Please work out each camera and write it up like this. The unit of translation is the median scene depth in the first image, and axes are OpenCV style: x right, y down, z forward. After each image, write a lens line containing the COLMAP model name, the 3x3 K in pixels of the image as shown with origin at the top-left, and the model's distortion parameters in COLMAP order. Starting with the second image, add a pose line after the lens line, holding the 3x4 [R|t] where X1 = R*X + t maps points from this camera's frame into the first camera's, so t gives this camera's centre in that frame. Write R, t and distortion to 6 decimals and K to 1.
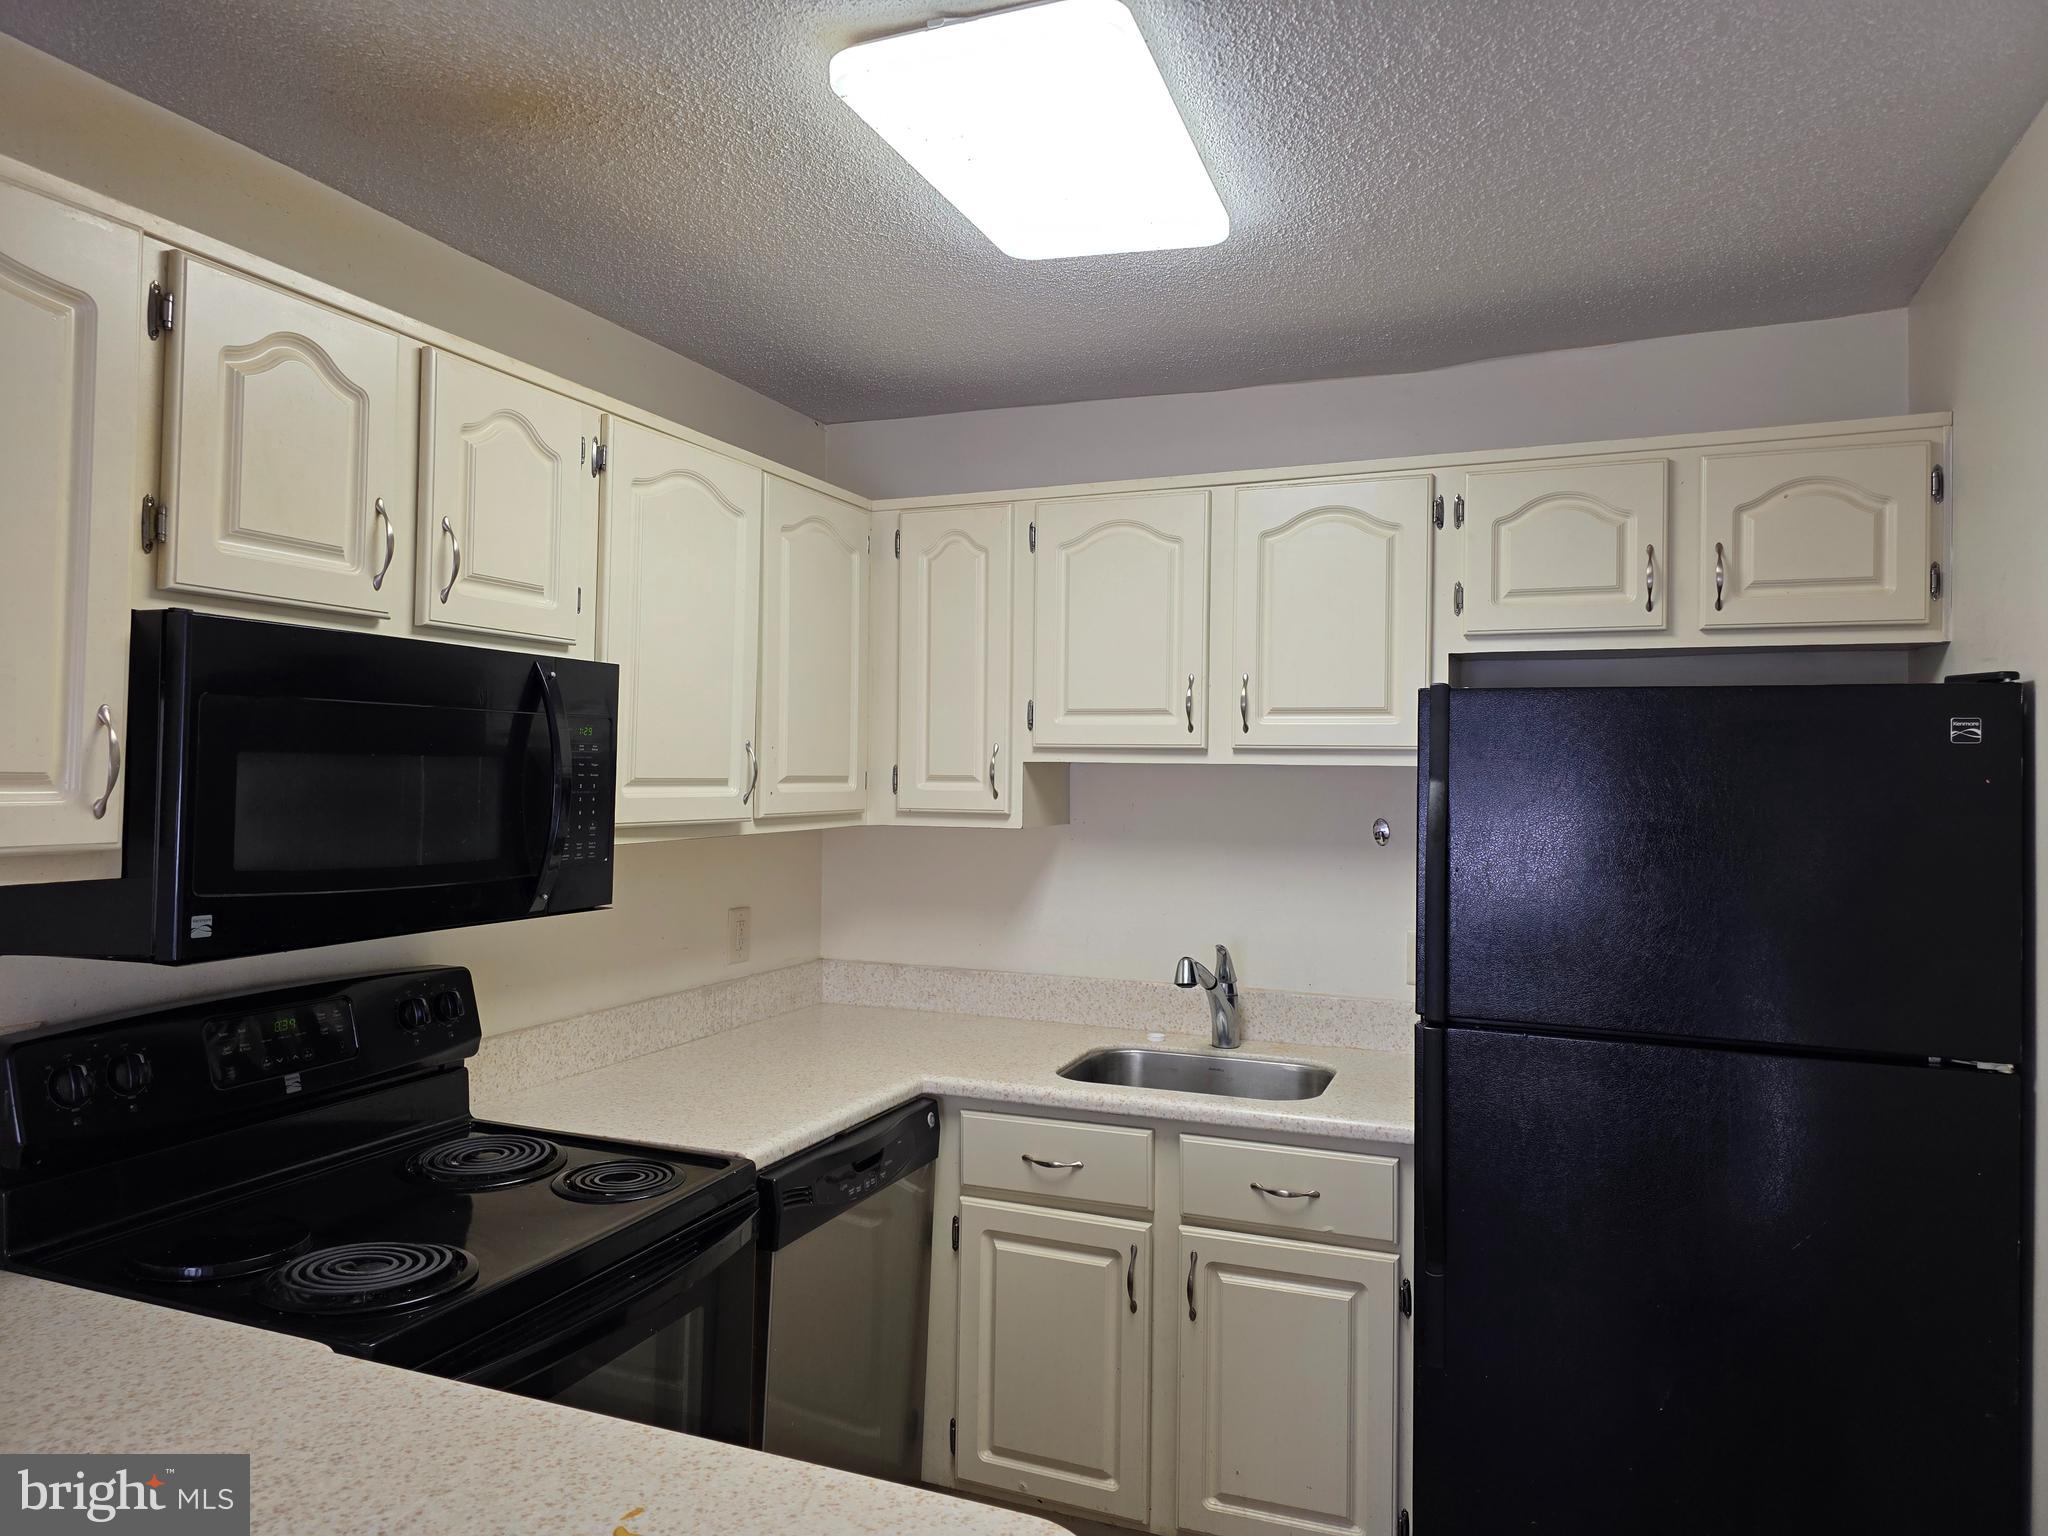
lens RADIAL K [[1383.1, 0, 1018.2], [0, 1383.1, 762.4], [0, 0, 1]] dist [0.065509, -0.055485]
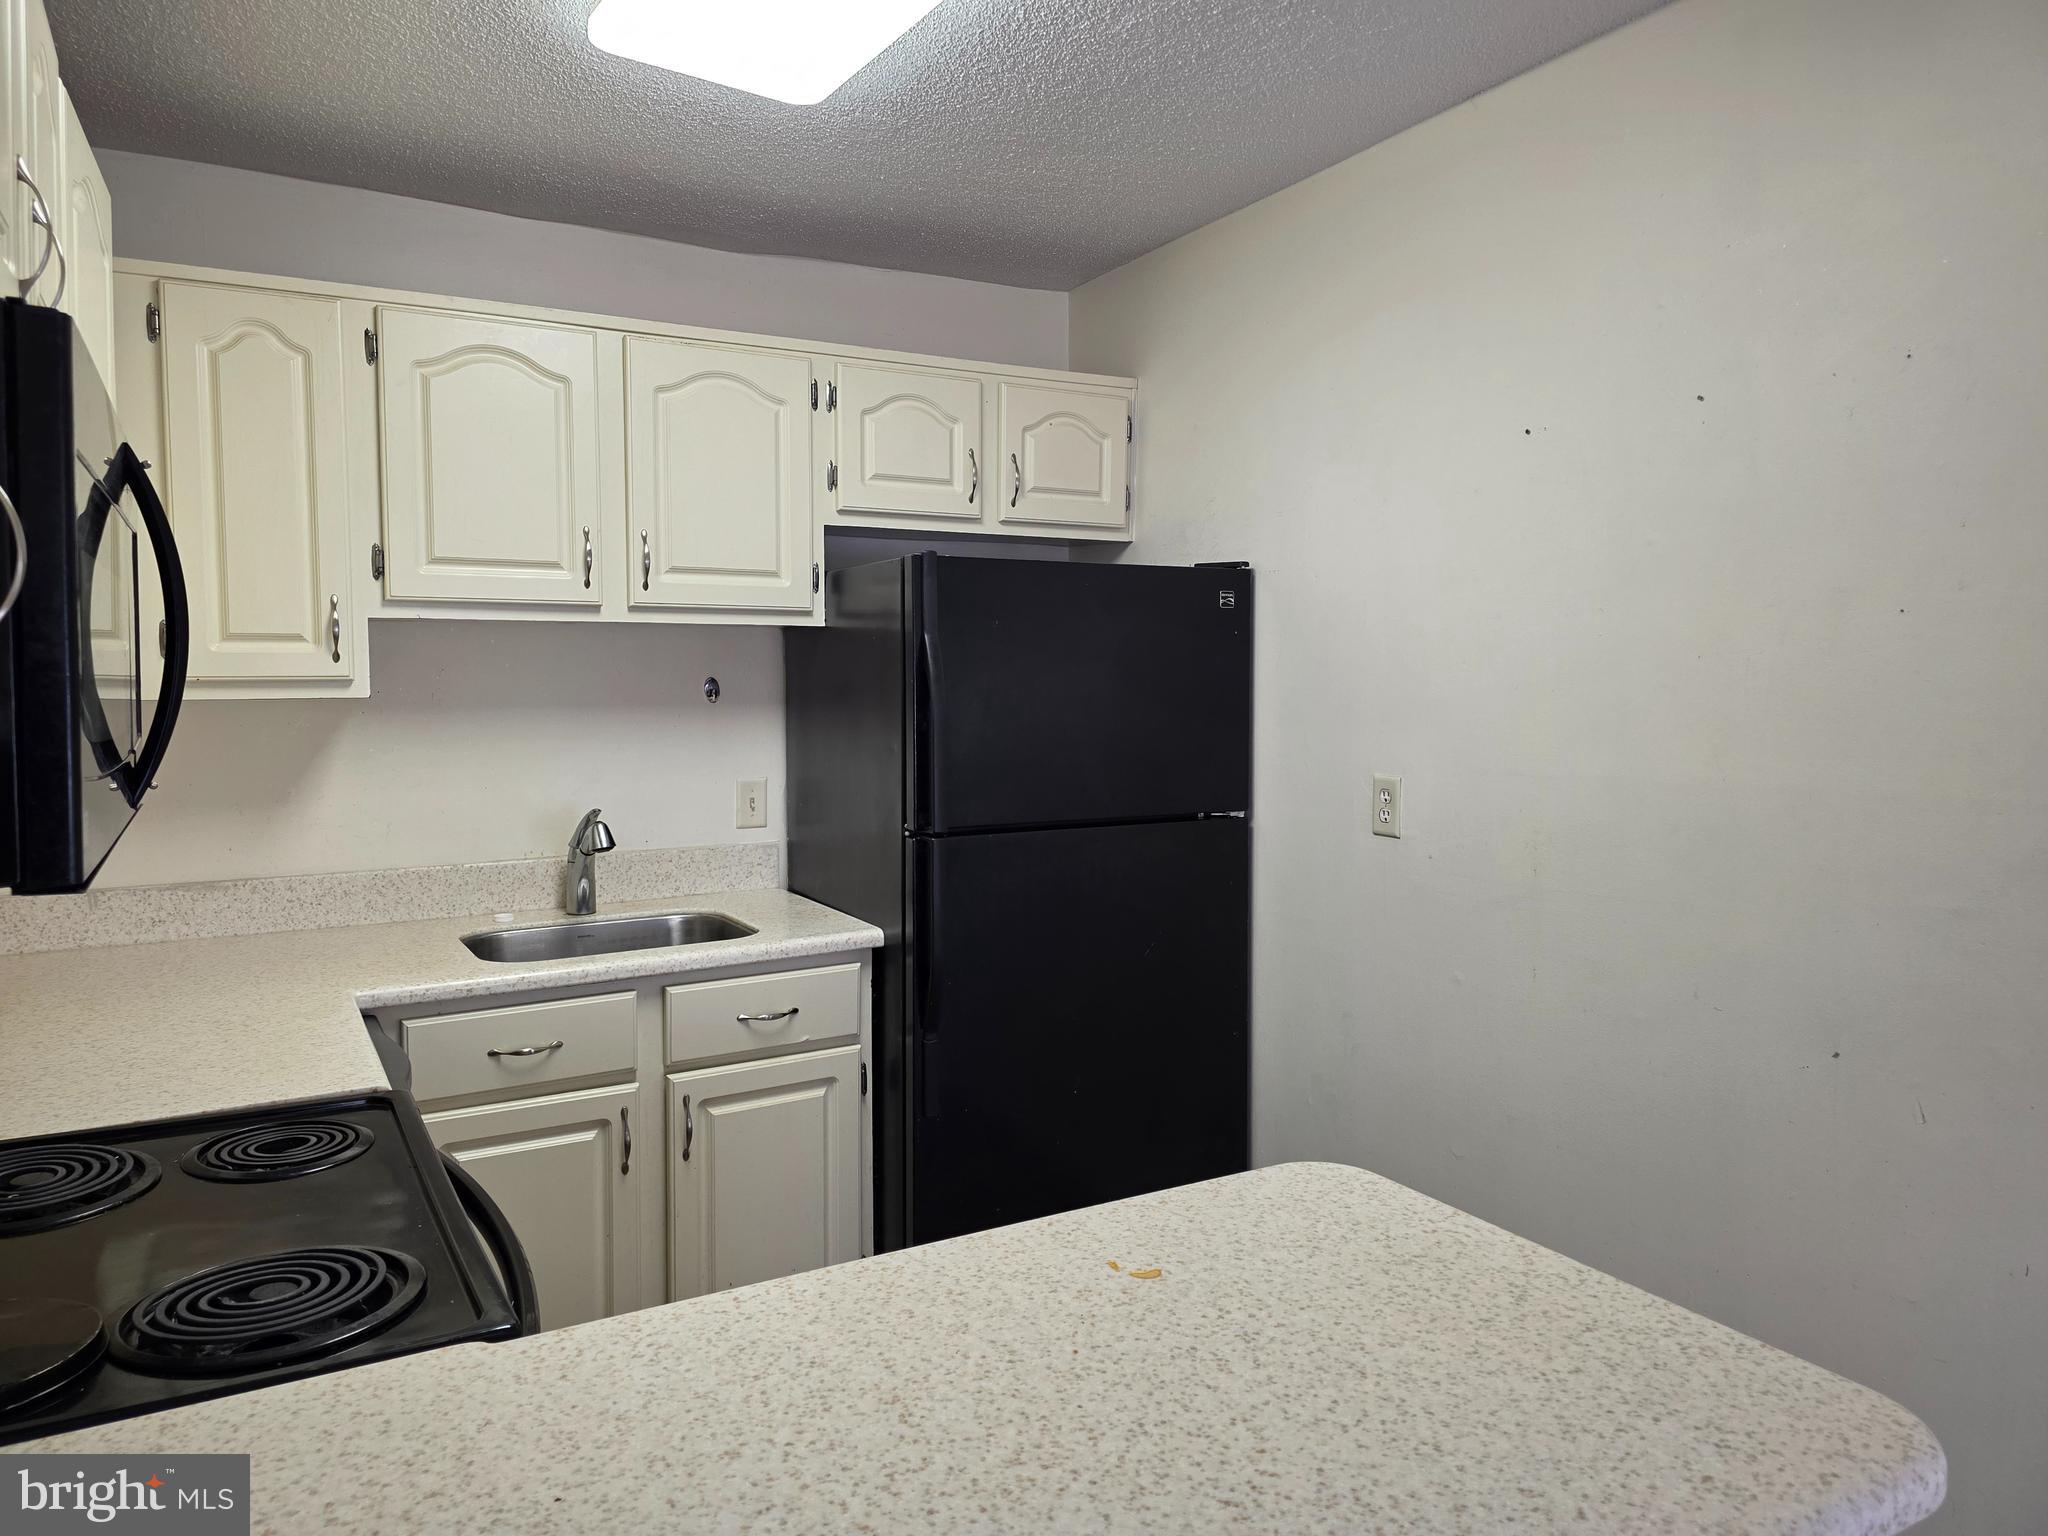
lens RADIAL K [[1383.1, 0, 1034.4], [0, 1383.1, 767.4], [0, 0, 1]] dist [0.065509, -0.055485]
pose [[0.608684, -0.068719, 0.790431, -0.499348], [0.005312, 0.996573, 0.082550, 0.025854], [-0.793395, -0.046049, 0.606963, 0.179772]]
